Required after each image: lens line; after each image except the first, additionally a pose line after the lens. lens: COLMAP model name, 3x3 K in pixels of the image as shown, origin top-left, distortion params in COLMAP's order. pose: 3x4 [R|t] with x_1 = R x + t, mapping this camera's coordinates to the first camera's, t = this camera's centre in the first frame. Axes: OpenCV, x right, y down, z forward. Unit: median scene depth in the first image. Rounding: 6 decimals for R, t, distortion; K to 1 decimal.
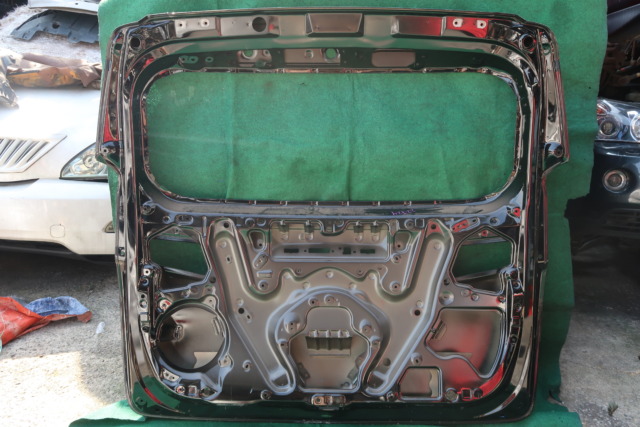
lens RADIAL K [[444.3, 0, 320.0], [0, 444.3, 213.5], [0, 0, 1]] dist [0.024526, -0.001186]
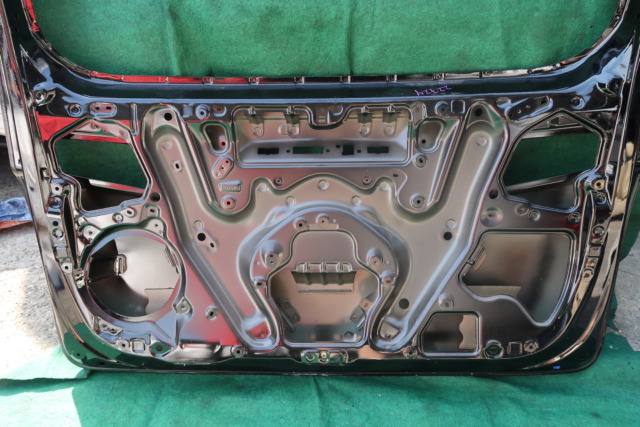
lens RADIAL K [[500.8, 0, 320.0], [0, 500.8, 213.5], [0, 0, 1]] dist [0.006971, 0.006015]
pose [[0.999749, -0.022351, 0.001498, 0.014240], [0.021353, 0.971038, 0.237969, -0.006497], [-0.006774, -0.237878, 0.971272, 0.228855]]
